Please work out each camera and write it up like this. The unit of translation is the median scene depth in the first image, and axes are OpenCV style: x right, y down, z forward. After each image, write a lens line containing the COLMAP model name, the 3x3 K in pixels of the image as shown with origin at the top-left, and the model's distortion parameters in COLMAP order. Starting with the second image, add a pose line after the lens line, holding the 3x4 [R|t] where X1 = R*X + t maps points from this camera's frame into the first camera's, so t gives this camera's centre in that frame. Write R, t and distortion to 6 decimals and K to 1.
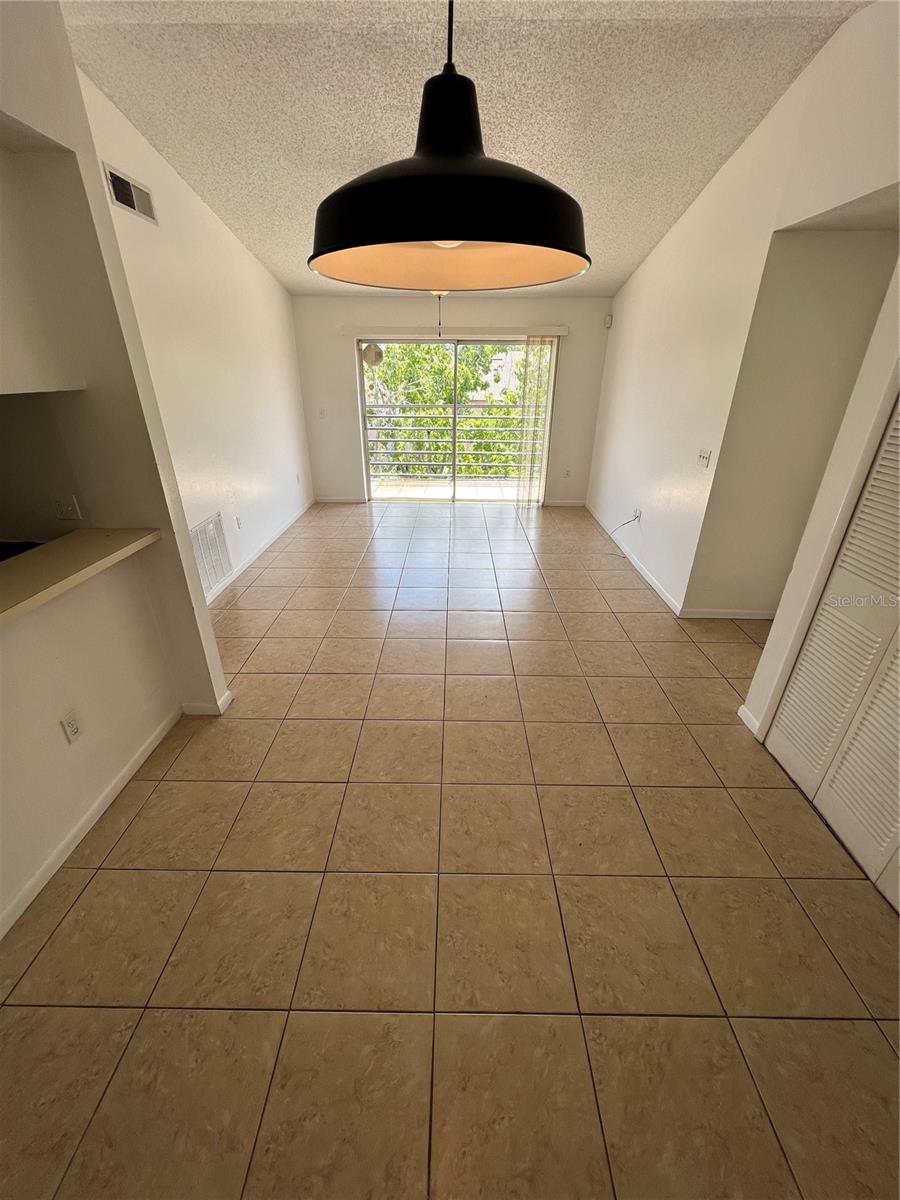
lens RADIAL K [[477.7, 0, 450.0], [0, 477.7, 600.0], [0, 0, 1]] dist [-0.000398, -0.000064]
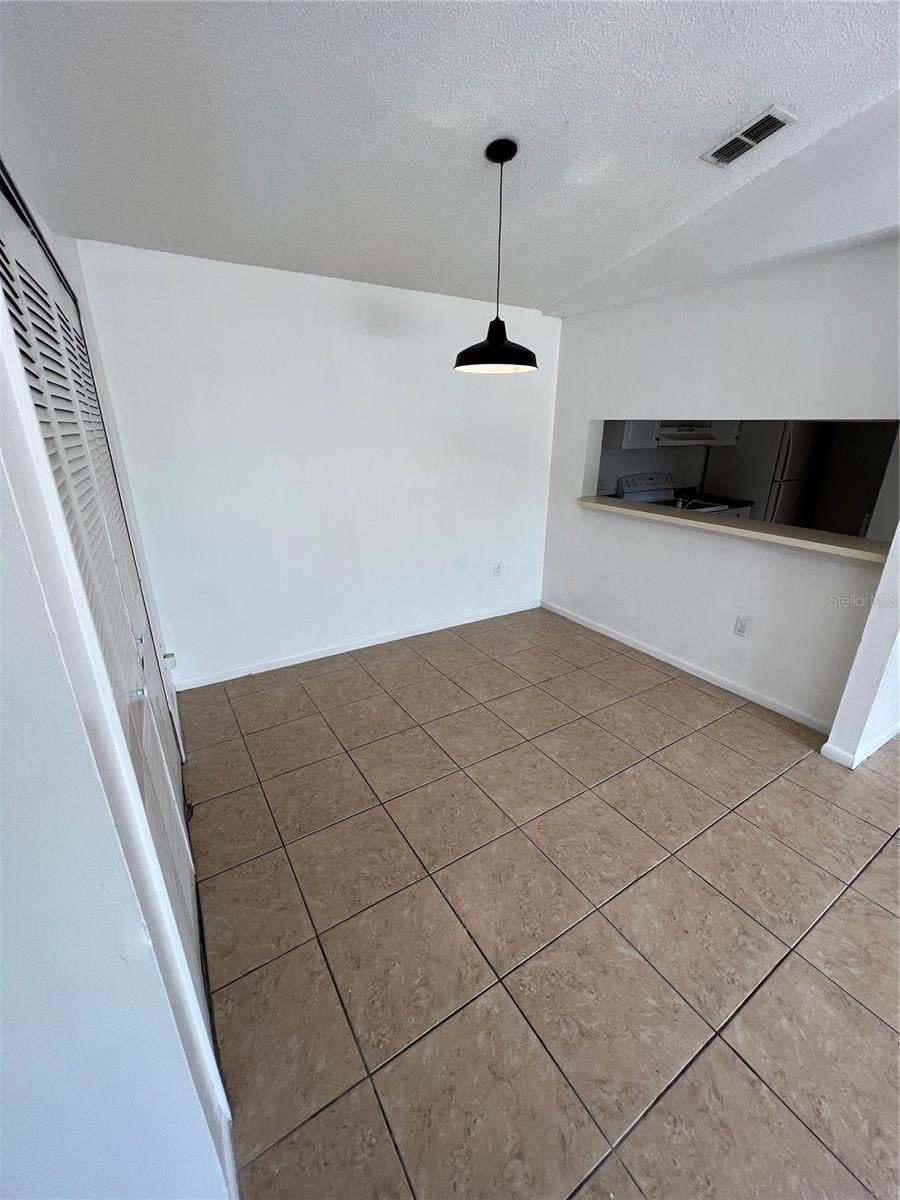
lens RADIAL K [[477.7, 0, 450.0], [0, 477.7, 600.0], [0, 0, 1]] dist [-0.000398, -0.000064]
pose [[-0.838906, 0.177574, -0.514494, 0.761642], [-0.244905, 0.721025, 0.648186, -0.551963], [0.486064, 0.669769, -0.561384, 1.285650]]
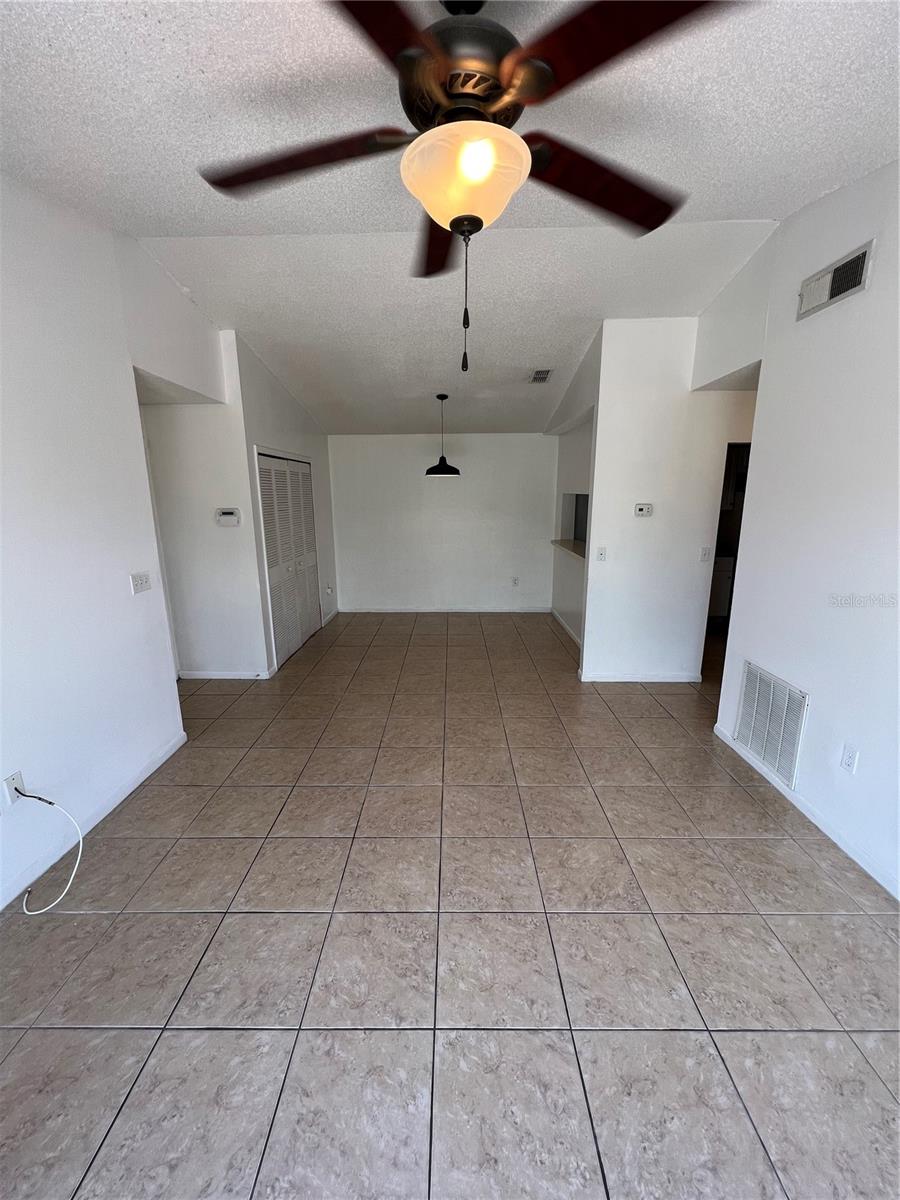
lens RADIAL K [[477.7, 0, 450.0], [0, 477.7, 600.0], [0, 0, 1]] dist [-0.000398, -0.000064]
pose [[-0.999903, 0.000318, -0.013911, -0.005945], [-0.008429, 0.781562, 0.623770, -1.359497], [0.011071, 0.623827, -0.781484, 2.859767]]
